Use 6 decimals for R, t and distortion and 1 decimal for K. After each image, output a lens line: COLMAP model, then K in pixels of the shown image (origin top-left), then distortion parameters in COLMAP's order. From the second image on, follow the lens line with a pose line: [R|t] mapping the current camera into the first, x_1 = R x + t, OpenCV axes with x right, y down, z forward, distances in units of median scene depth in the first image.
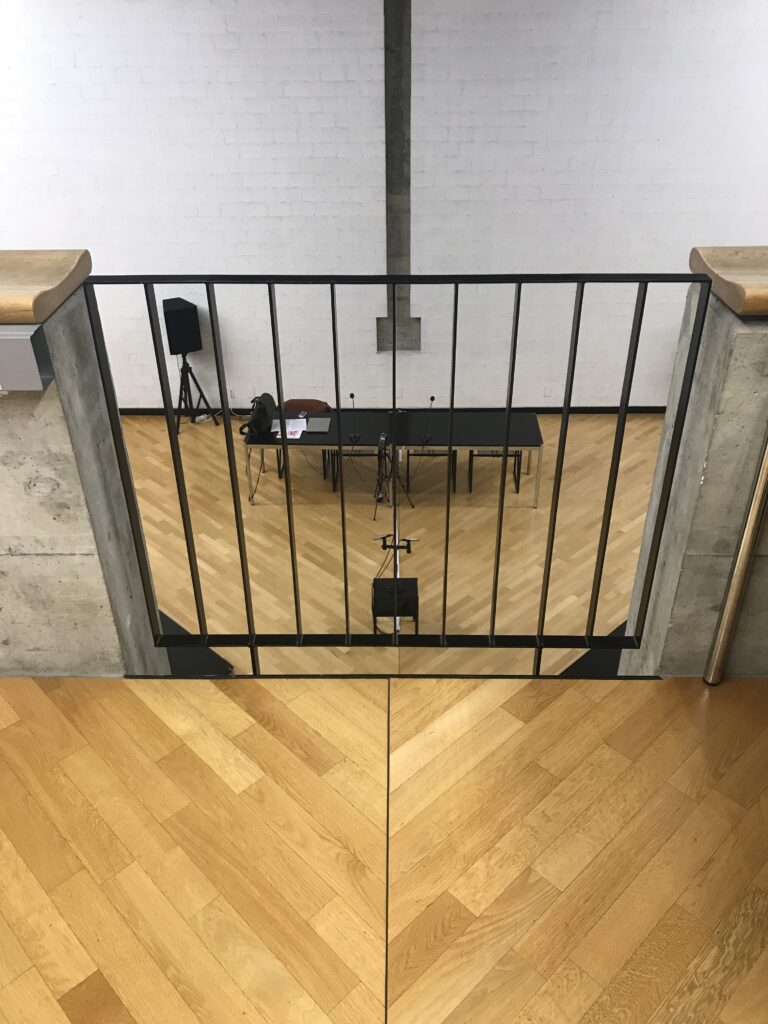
lens RADIAL K [[833.9, 0, 381.2], [0, 833.9, 512.1], [0, 0, 1]] dist [0.035896, -0.007284]
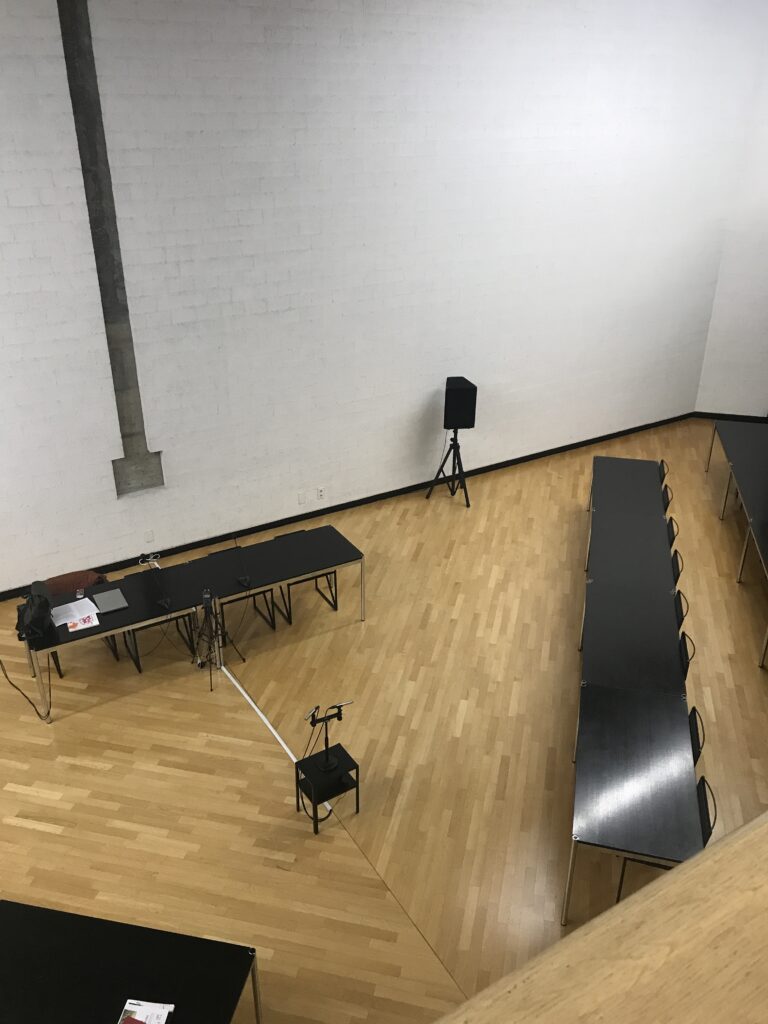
lens RADIAL K [[833.9, 0, 382.8], [0, 833.9, 515.0], [0, 0, 1]] dist [0.035896, -0.007284]
pose [[0.847680, -0.231474, 0.477346, -0.222086], [0.274536, 0.961340, -0.021354, -0.094317], [-0.453949, 0.149150, 0.878456, 0.133969]]
